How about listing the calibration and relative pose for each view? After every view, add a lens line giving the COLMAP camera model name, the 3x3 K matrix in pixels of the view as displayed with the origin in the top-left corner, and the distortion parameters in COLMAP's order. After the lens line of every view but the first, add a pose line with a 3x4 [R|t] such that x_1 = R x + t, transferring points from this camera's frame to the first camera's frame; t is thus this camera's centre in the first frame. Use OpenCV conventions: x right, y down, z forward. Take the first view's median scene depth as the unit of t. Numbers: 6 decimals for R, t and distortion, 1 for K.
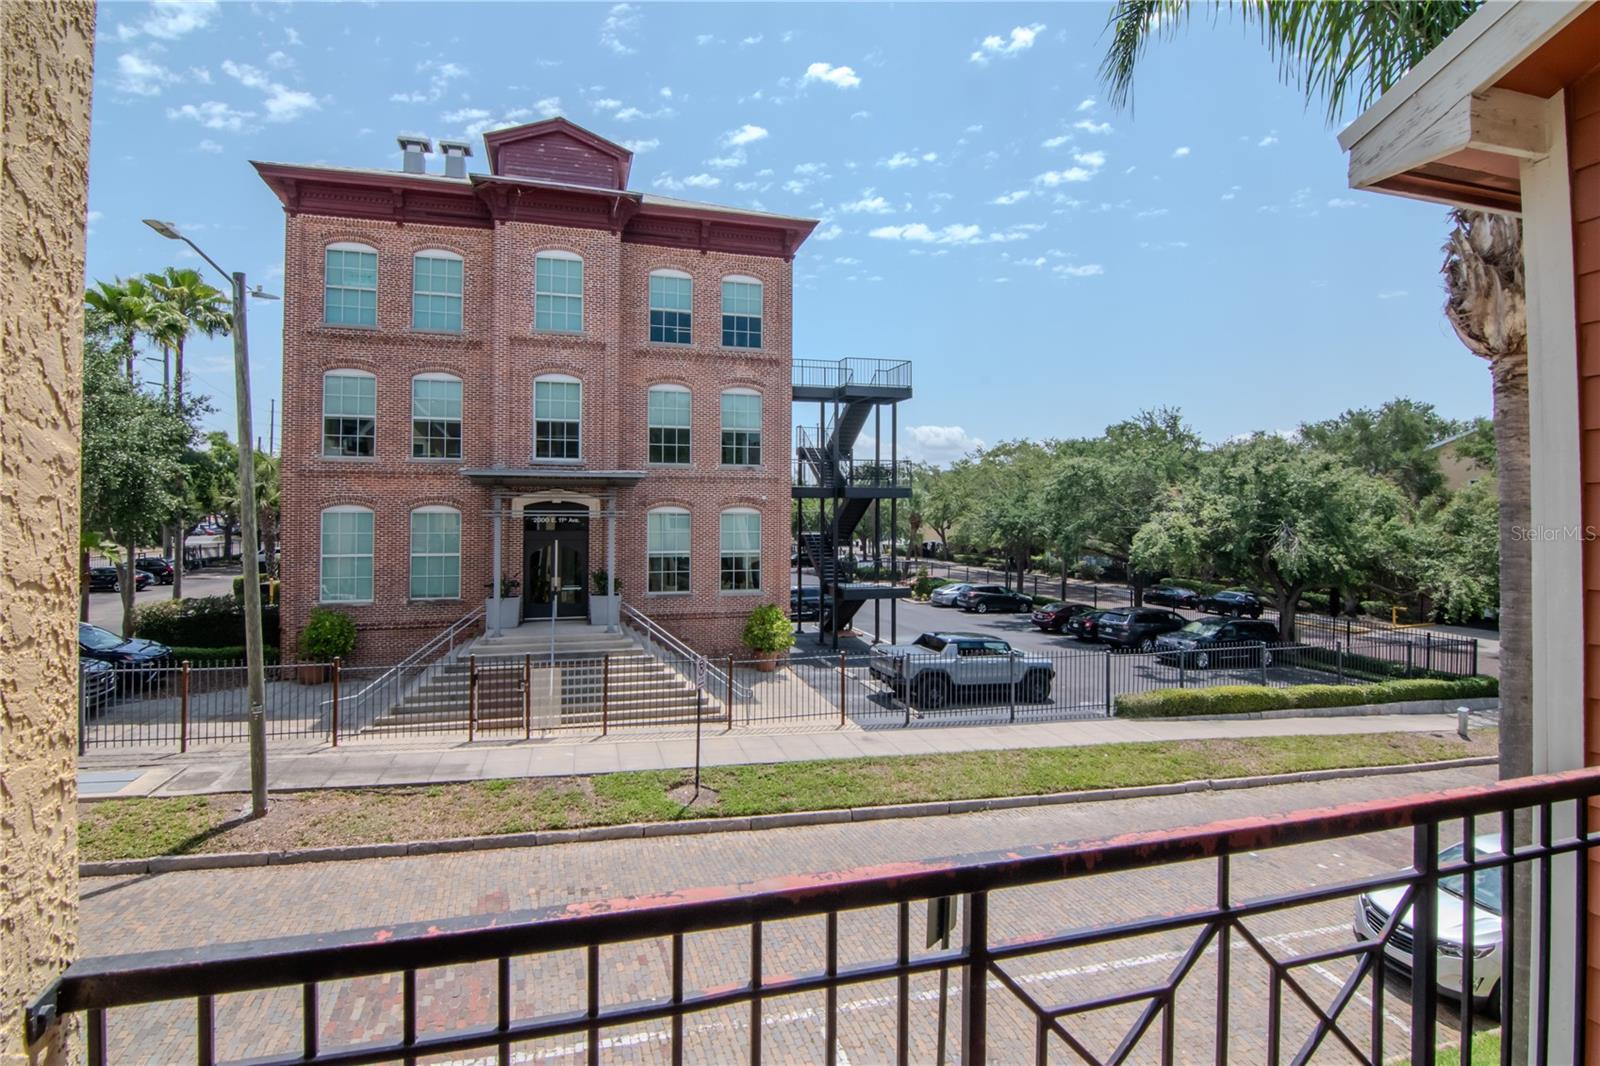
lens RADIAL K [[793.1, 0, 778.5], [0, 793.1, 497.5], [0, 0, 1]] dist [0.005259, -0.010924]
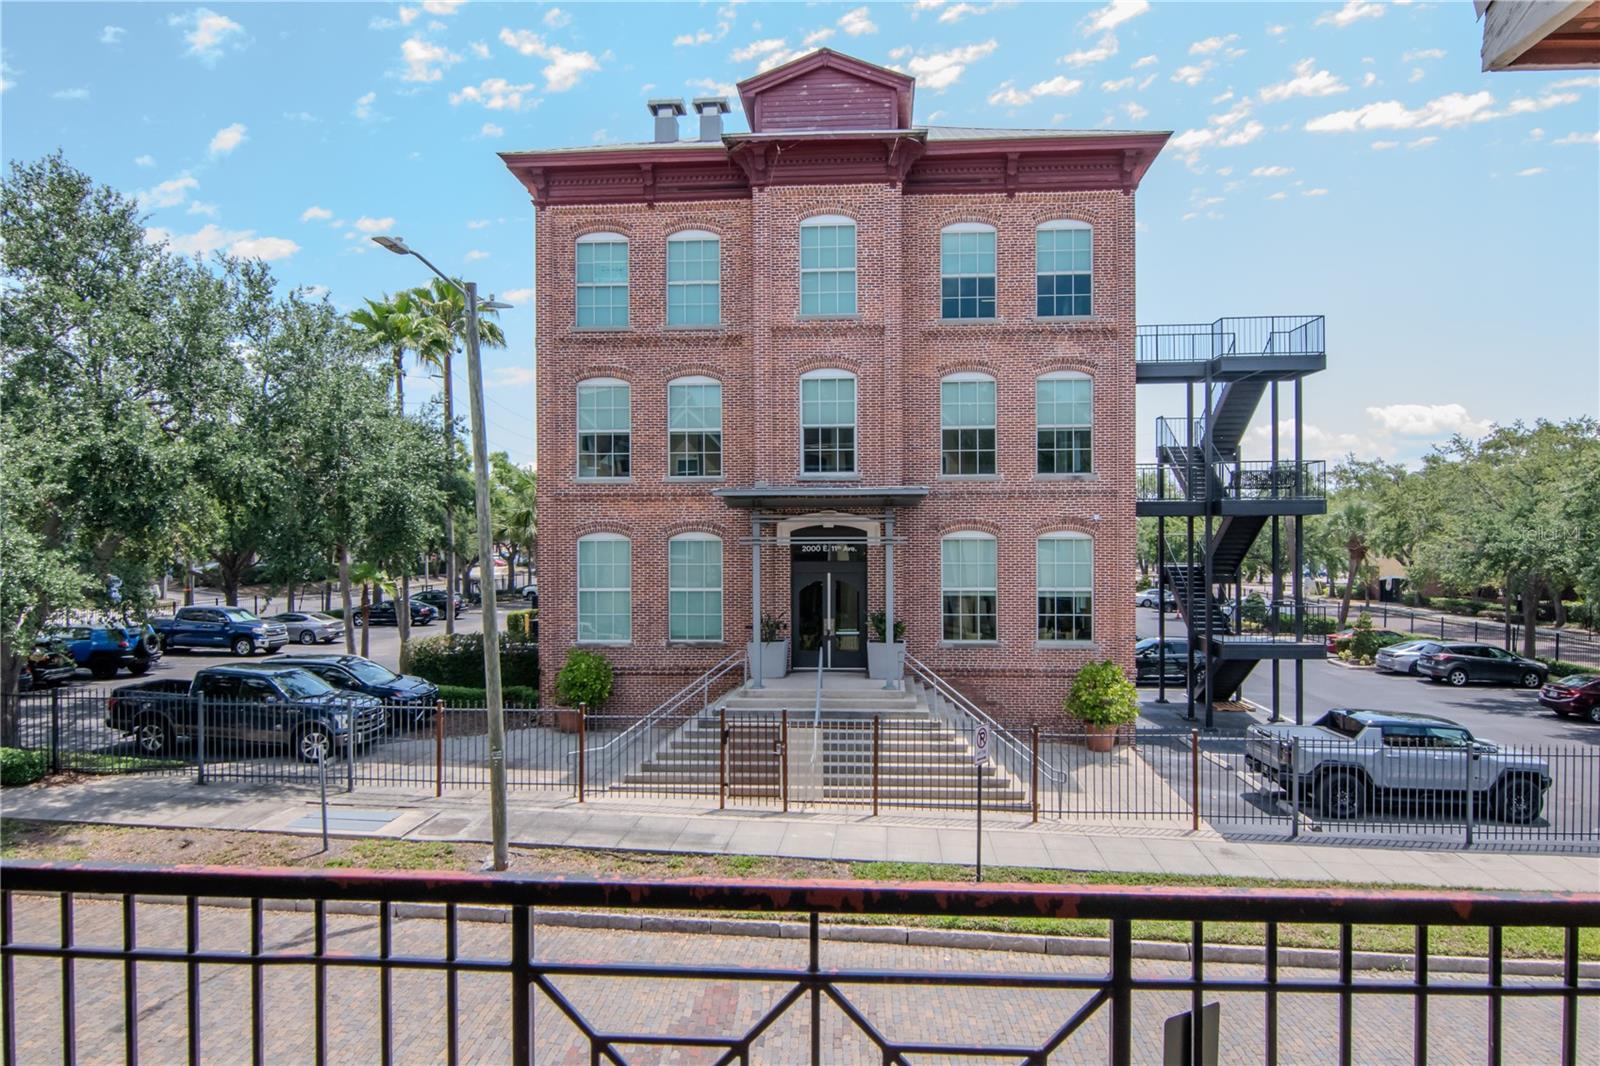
lens RADIAL K [[1034.5, 0, 797.1], [0, 1034.5, 536.5], [0, 0, 1]] dist [0.030036, -0.029513]
pose [[0.940243, -0.007392, -0.340423, 0.053115], [0.013690, 0.999777, 0.016100, -0.001437], [0.340228, -0.019798, 0.940134, -0.009679]]
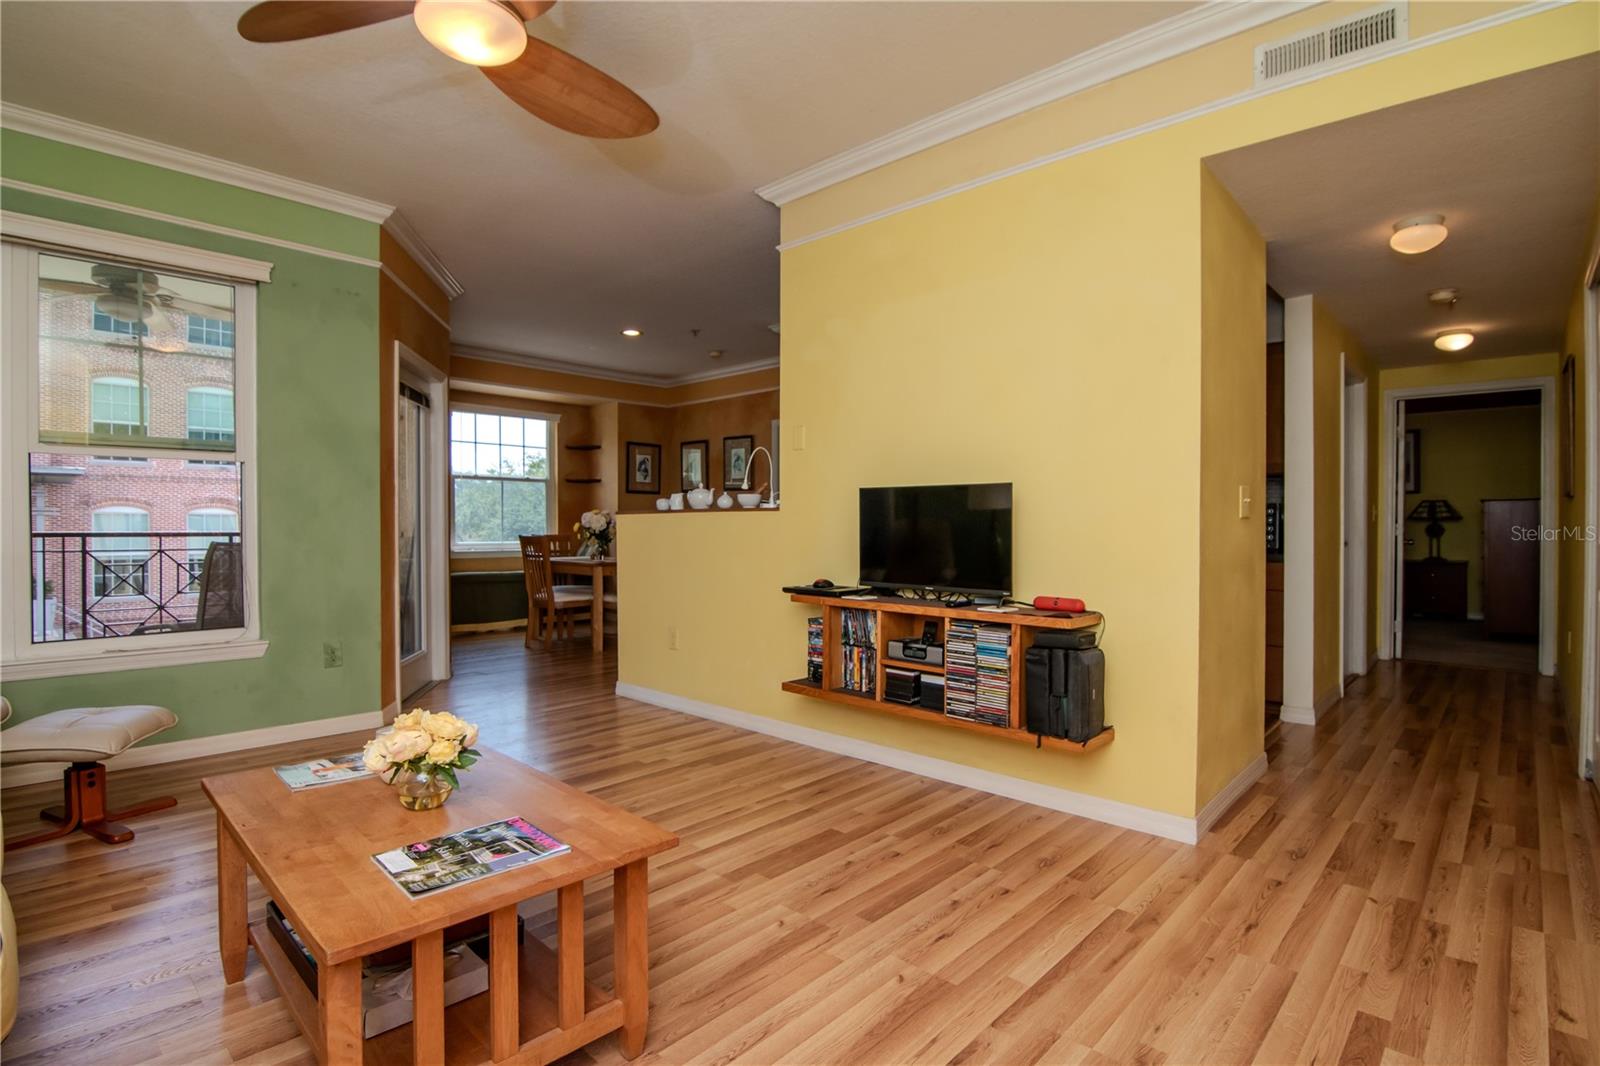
lens RADIAL K [[844.6, 0, 804.6], [0, 844.6, 533.2], [0, 0, 1]] dist [-0.004470, 0.000386]
pose [[0.868451, -0.004638, 0.495754, 0.079660], [-0.008169, 0.999687, 0.023662, 0.014062], [-0.495708, -0.024599, 0.868141, -0.308901]]
